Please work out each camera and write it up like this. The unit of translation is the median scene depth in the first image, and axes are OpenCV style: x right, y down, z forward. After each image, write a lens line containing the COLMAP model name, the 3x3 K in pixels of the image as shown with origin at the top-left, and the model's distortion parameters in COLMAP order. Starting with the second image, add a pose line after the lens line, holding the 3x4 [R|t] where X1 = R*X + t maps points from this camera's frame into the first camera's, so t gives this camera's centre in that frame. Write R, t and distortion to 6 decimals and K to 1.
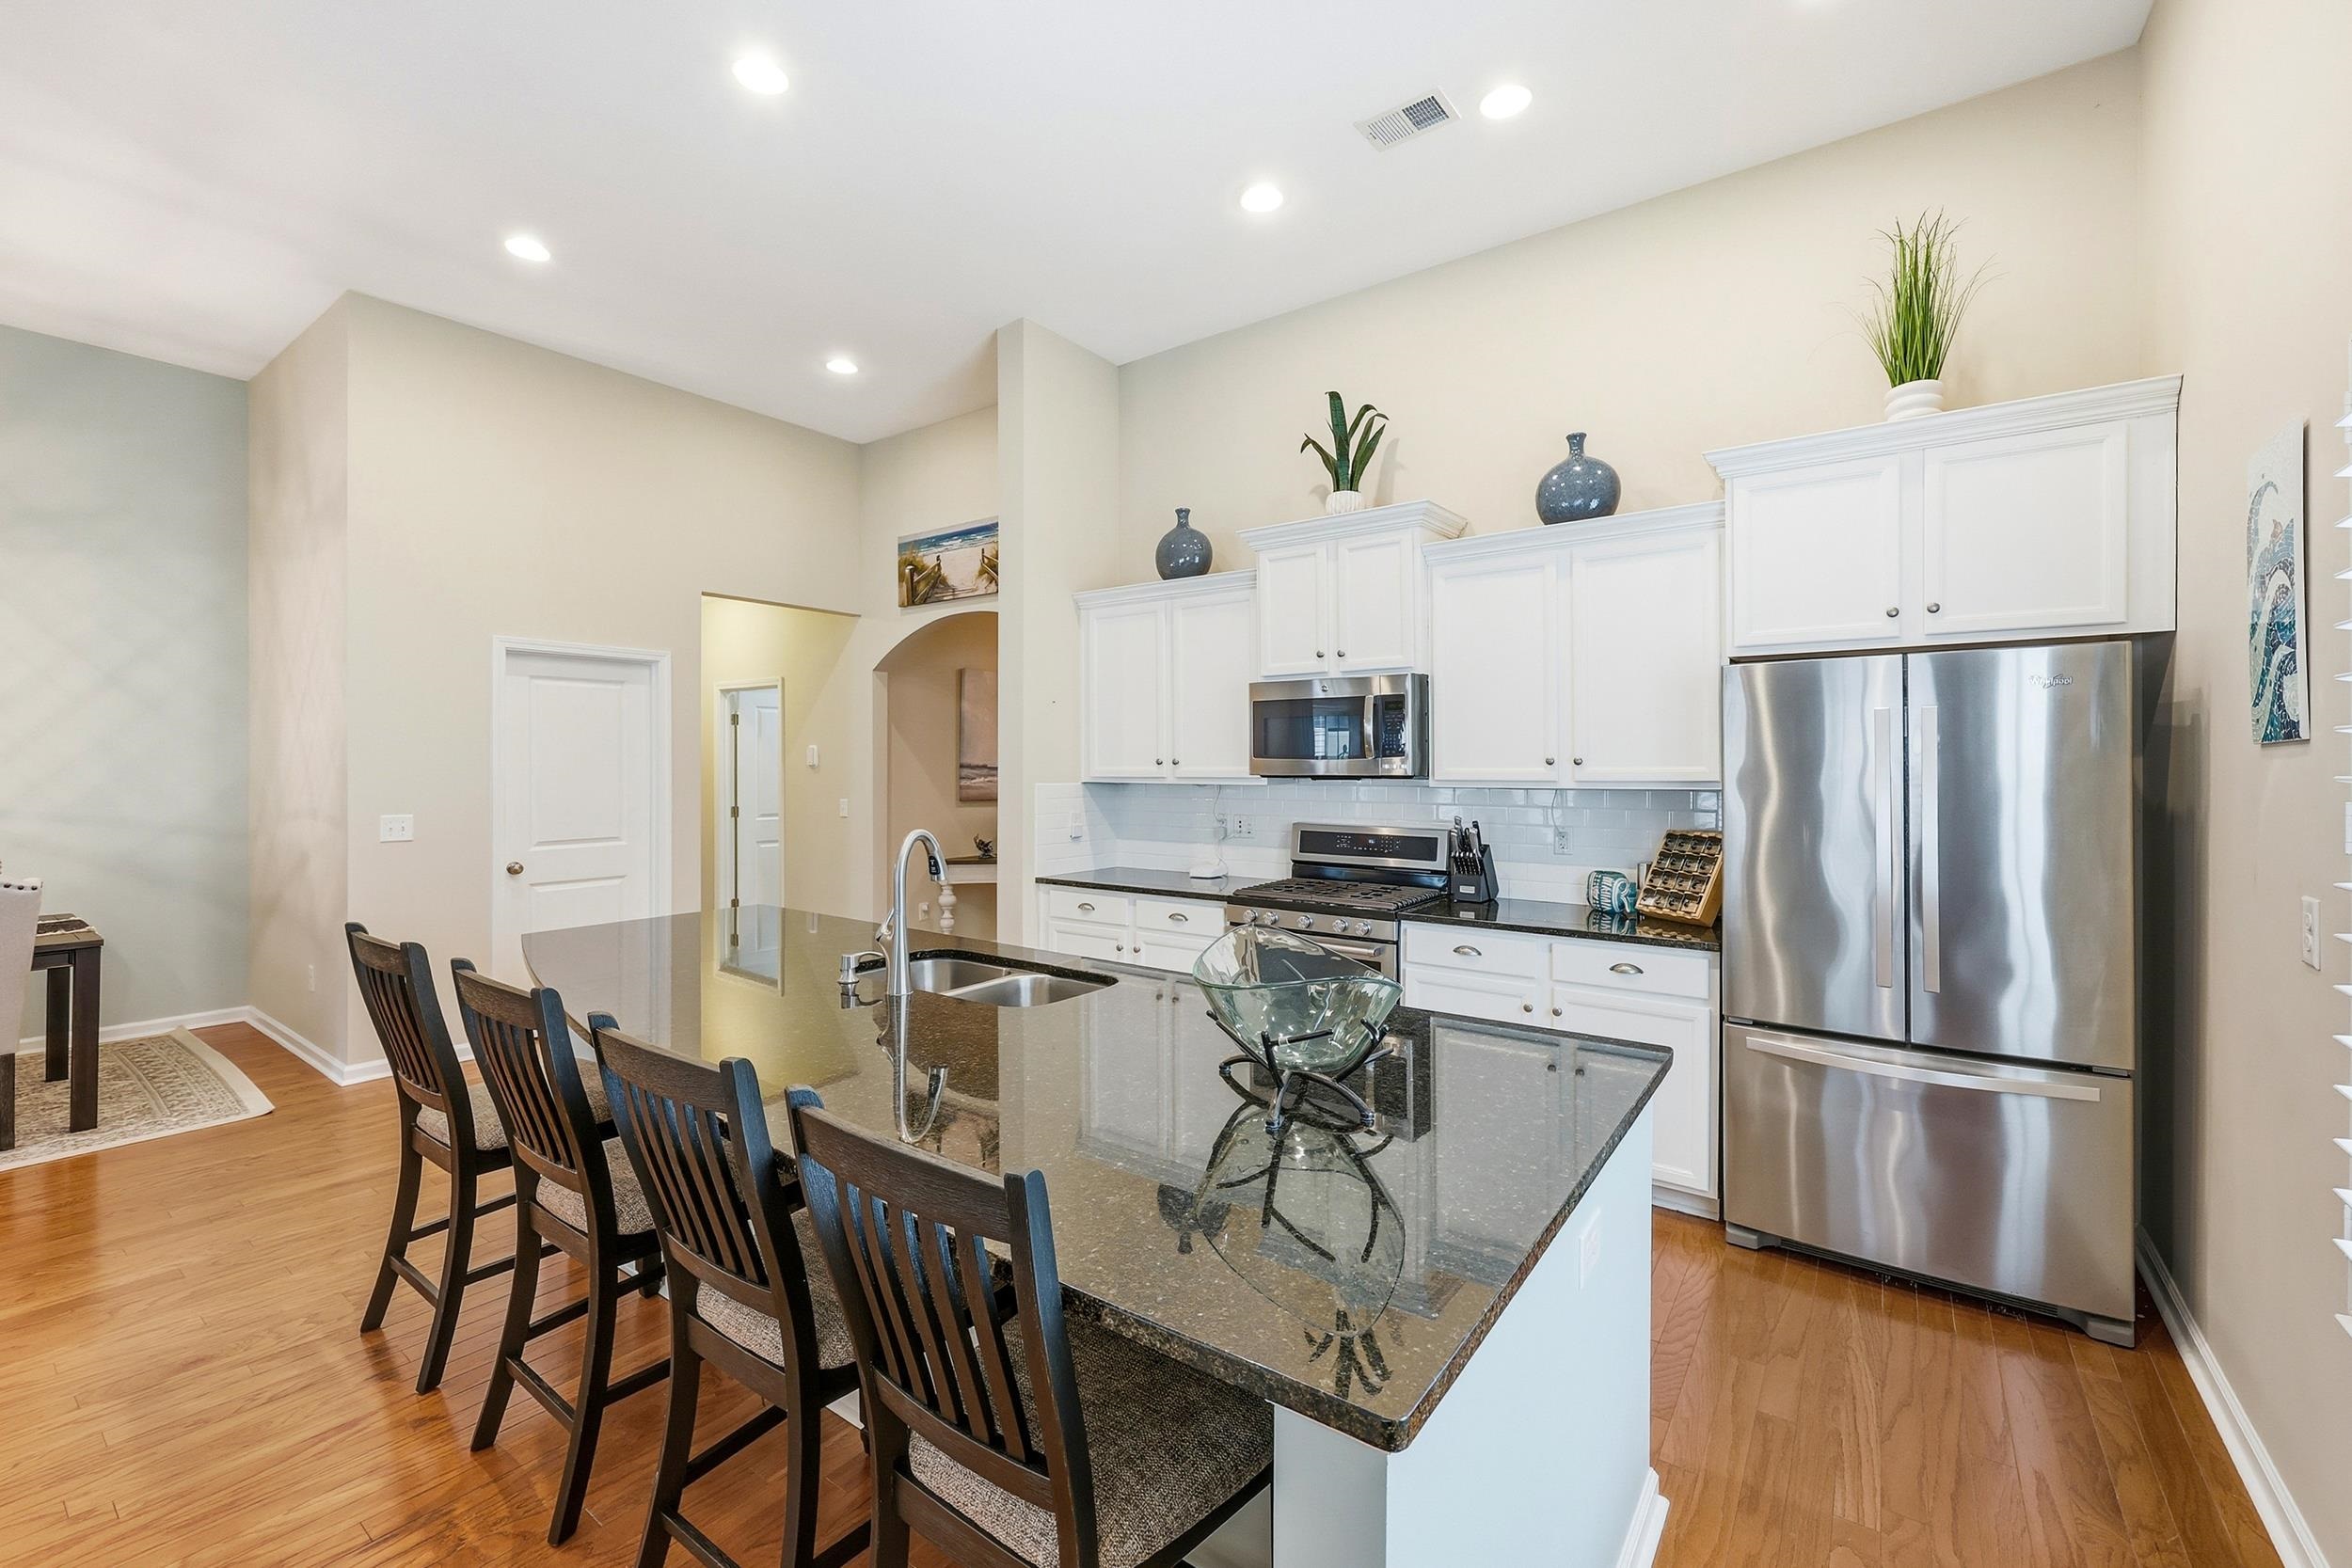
lens RADIAL K [[976.9, 0, 1172.1], [0, 976.9, 767.8], [0, 0, 1]] dist [0.001153, 0.000064]
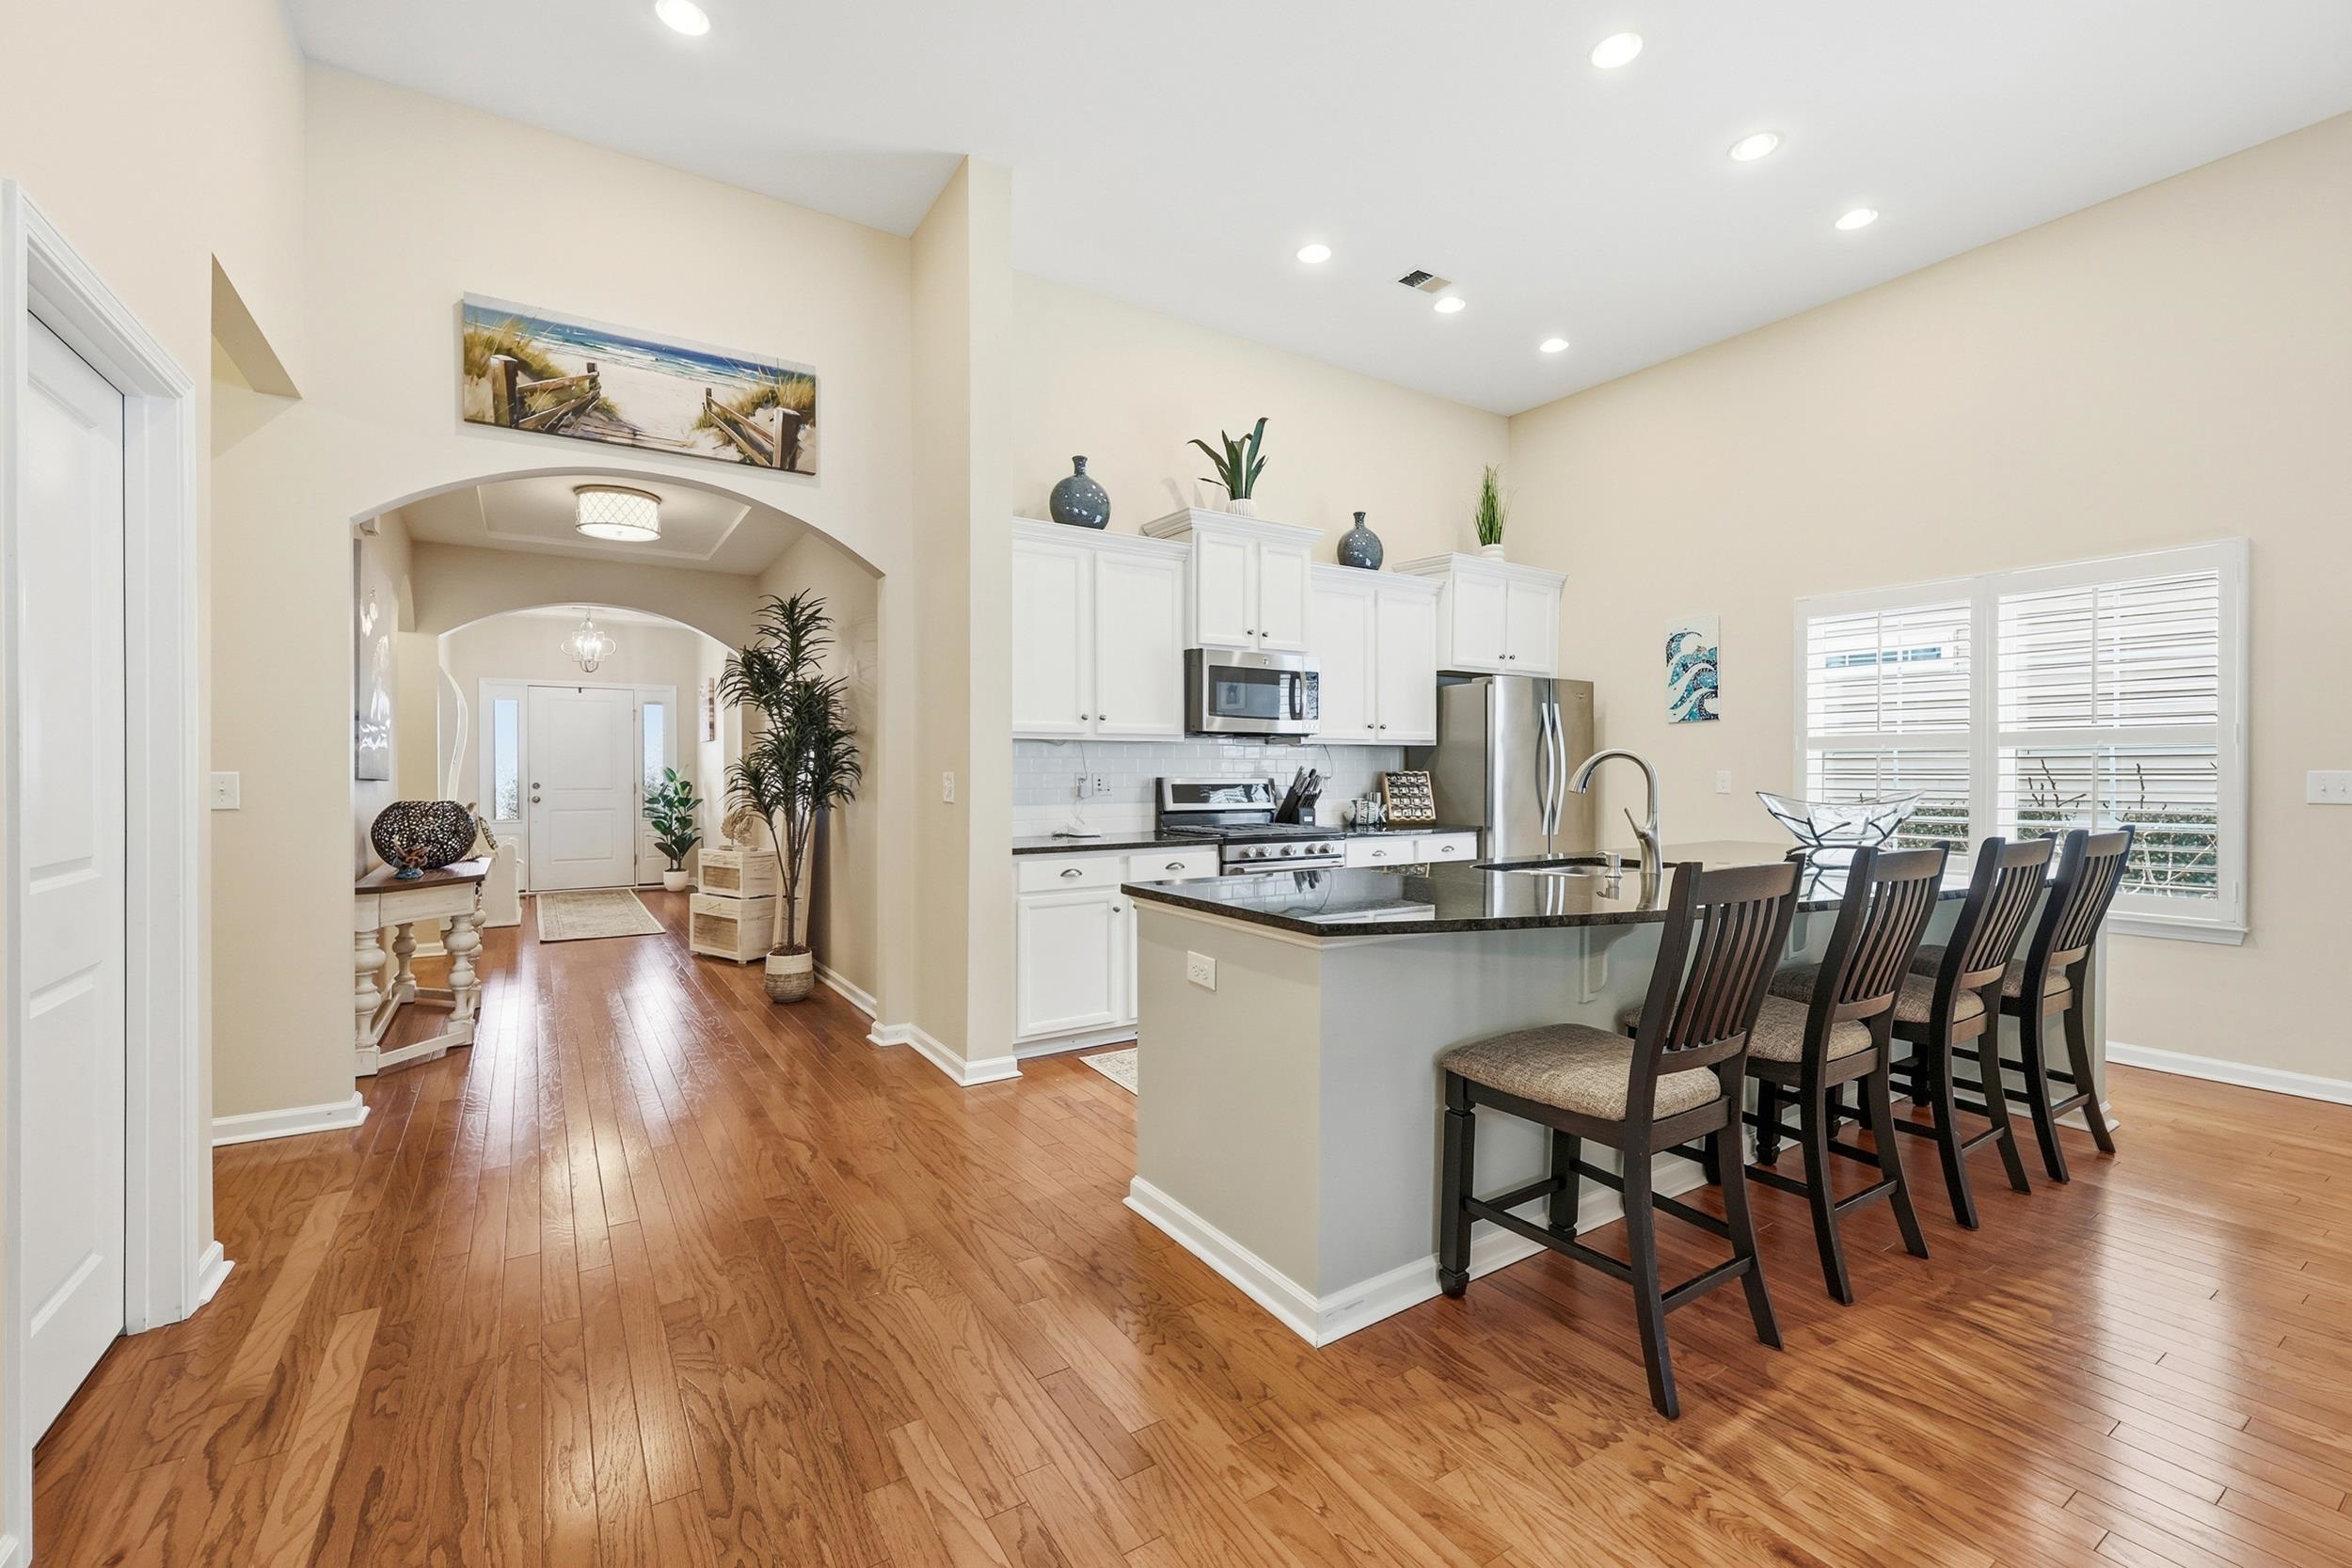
lens RADIAL K [[976.9, 0, 1172.1], [0, 976.9, 767.8], [0, 0, 1]] dist [0.001153, 0.000064]
pose [[0.354501, -0.005248, 0.935041, -0.876101], [-0.000432, 0.999983, 0.005777, 0.038346], [-0.935055, -0.002451, 0.354493, 0.577800]]
